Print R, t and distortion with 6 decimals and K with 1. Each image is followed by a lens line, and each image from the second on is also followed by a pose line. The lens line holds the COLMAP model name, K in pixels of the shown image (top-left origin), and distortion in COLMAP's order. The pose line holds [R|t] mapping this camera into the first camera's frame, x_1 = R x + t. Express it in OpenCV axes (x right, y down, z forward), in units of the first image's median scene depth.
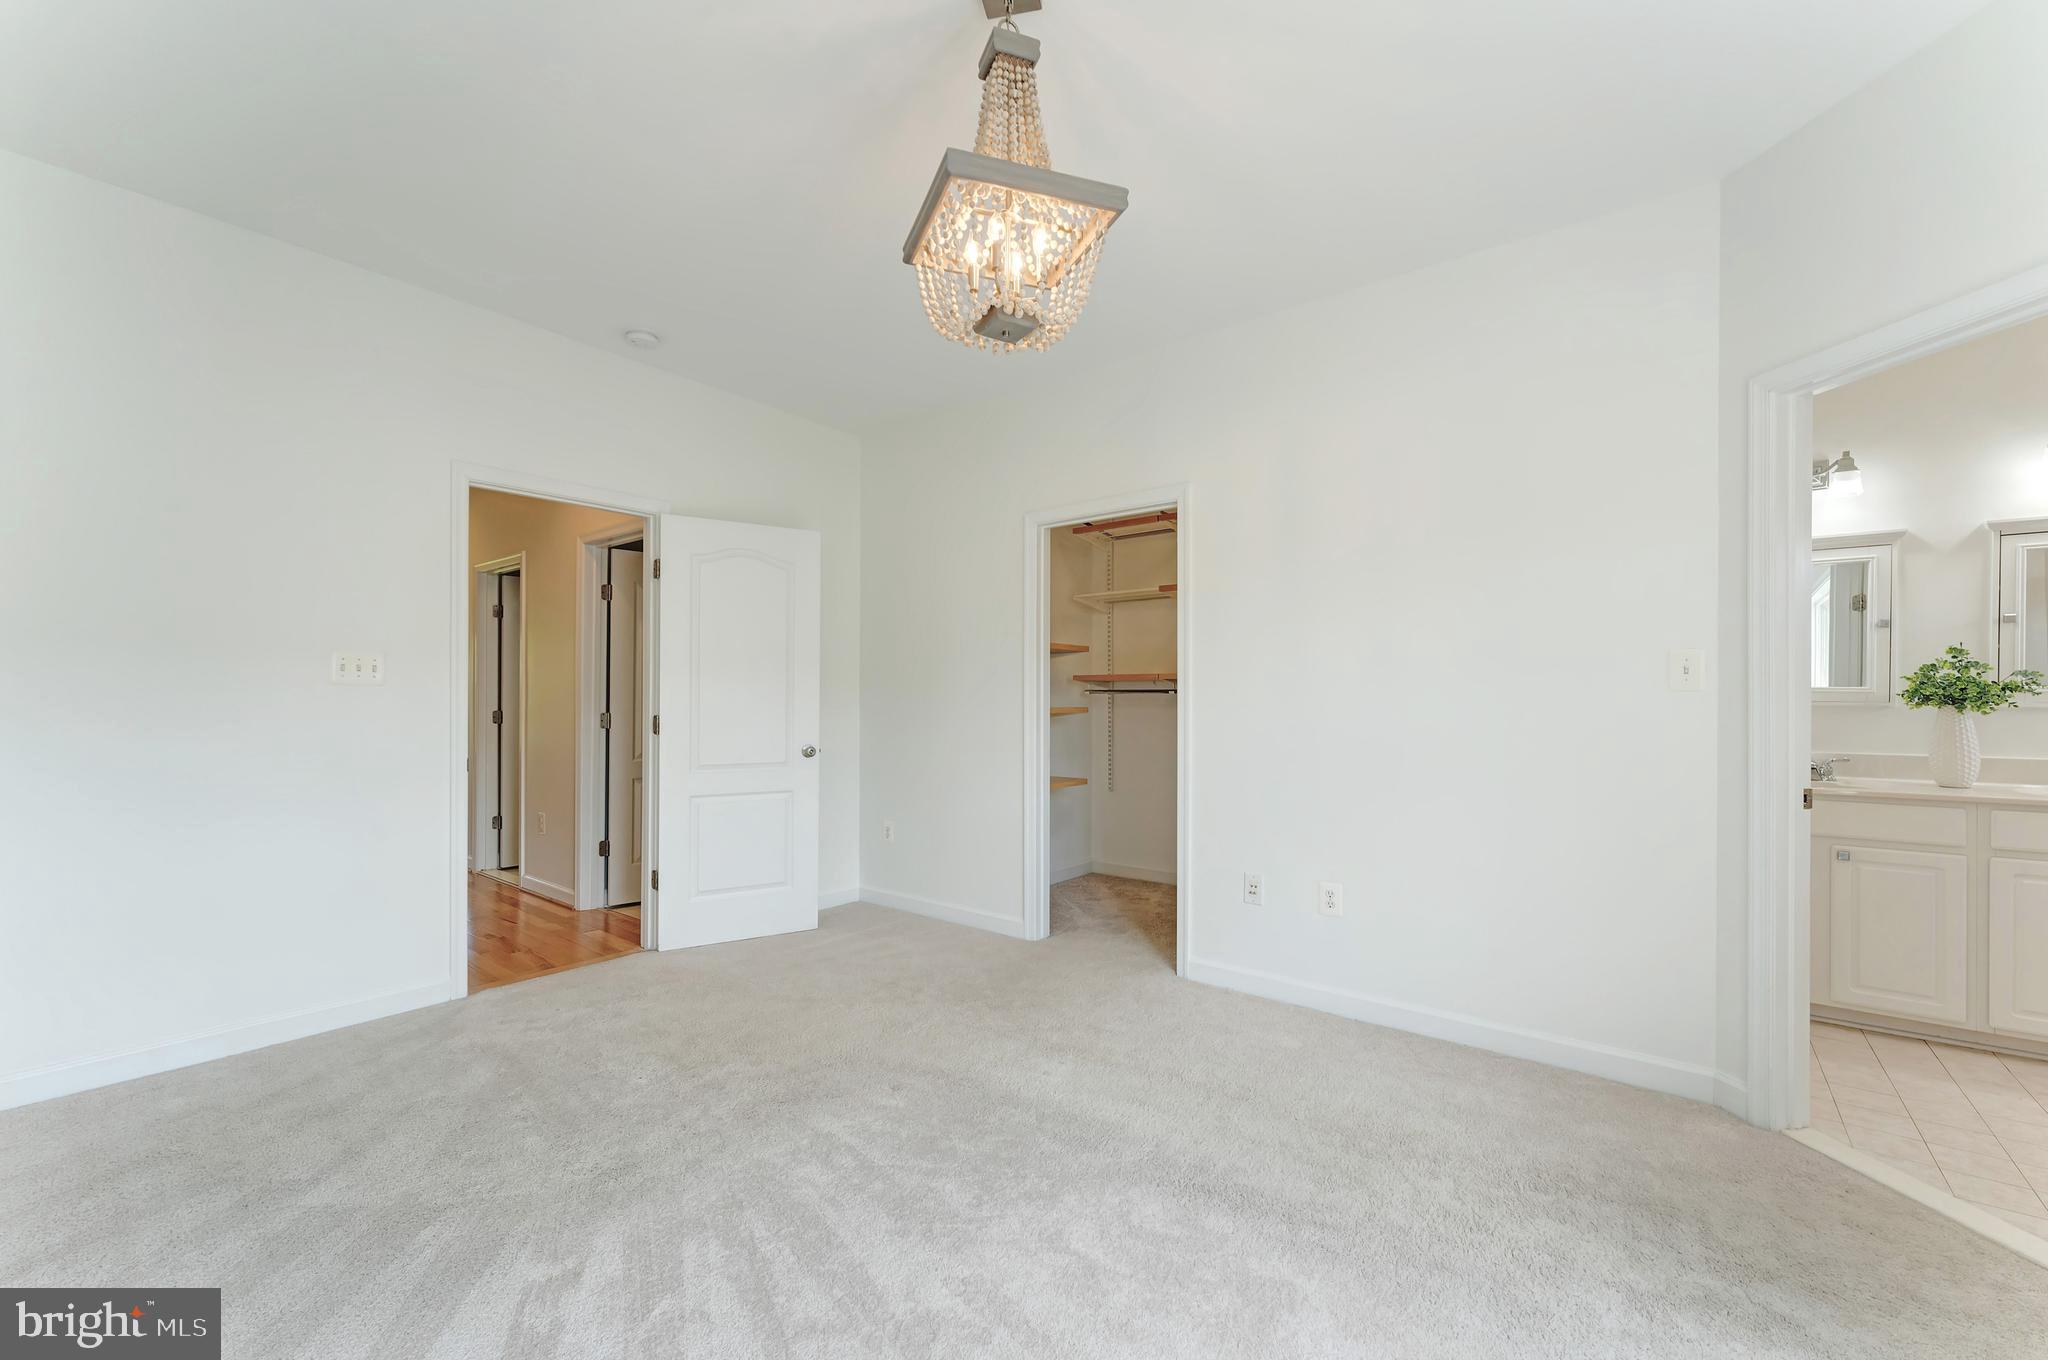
lens RADIAL K [[816.2, 0, 1022.0], [0, 816.2, 683.1], [0, 0, 1]] dist [0.000487, 0.000188]
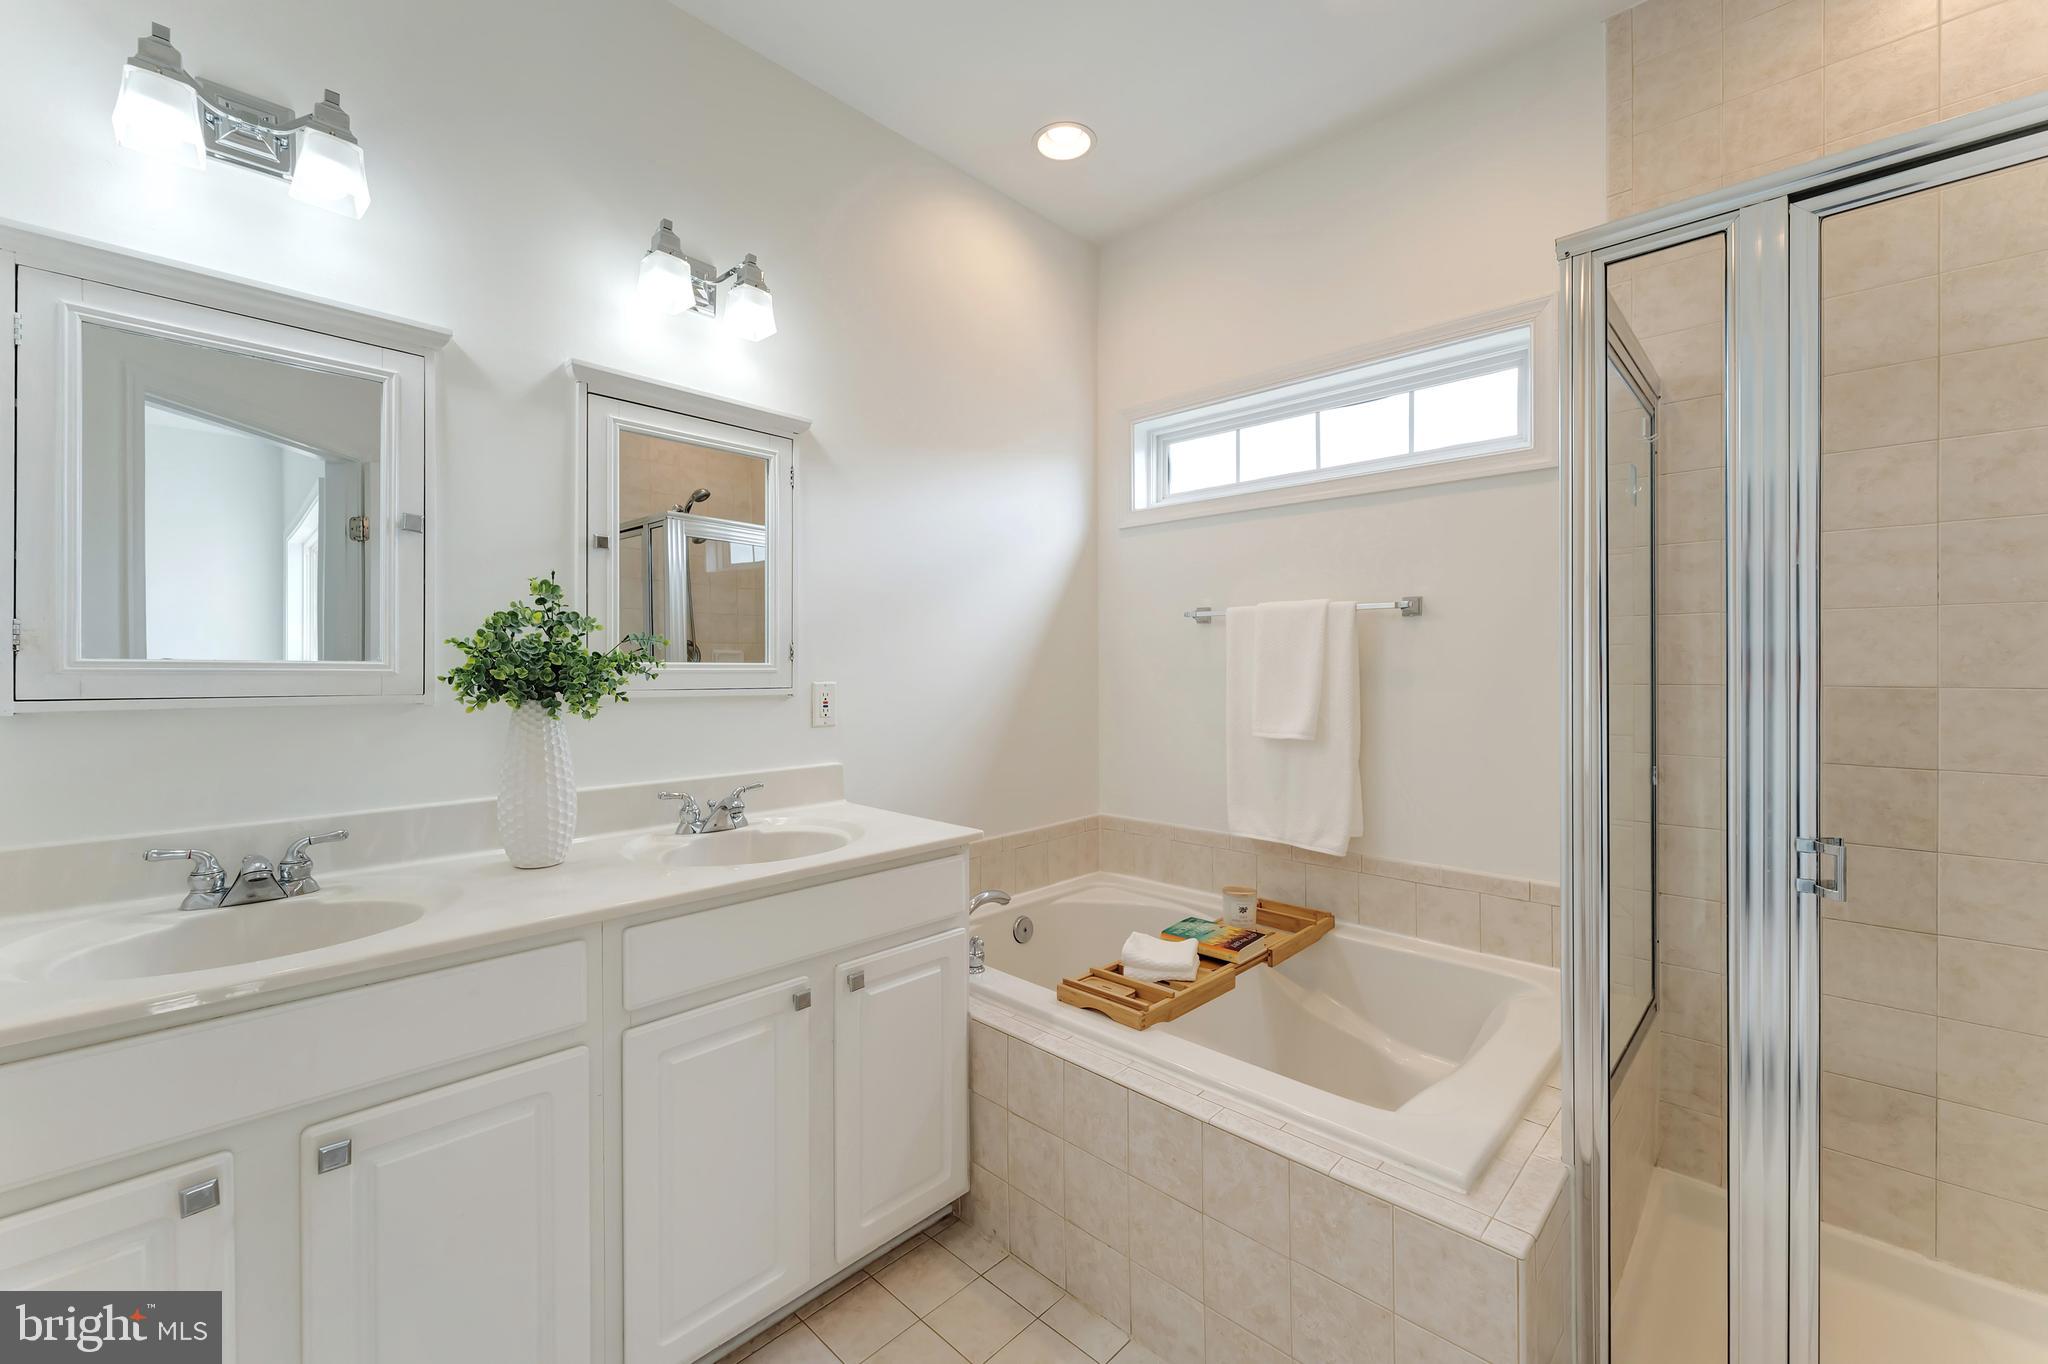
lens RADIAL K [[816.2, 0, 1022.0], [0, 816.2, 685.1], [0, 0, 1]] dist [0.000487, 0.000188]
pose [[0.088833, -0.025393, 0.995723, 0.668908], [-0.009658, 0.999606, 0.026354, 0.002361], [-0.996000, -0.011957, 0.088553, 0.658355]]
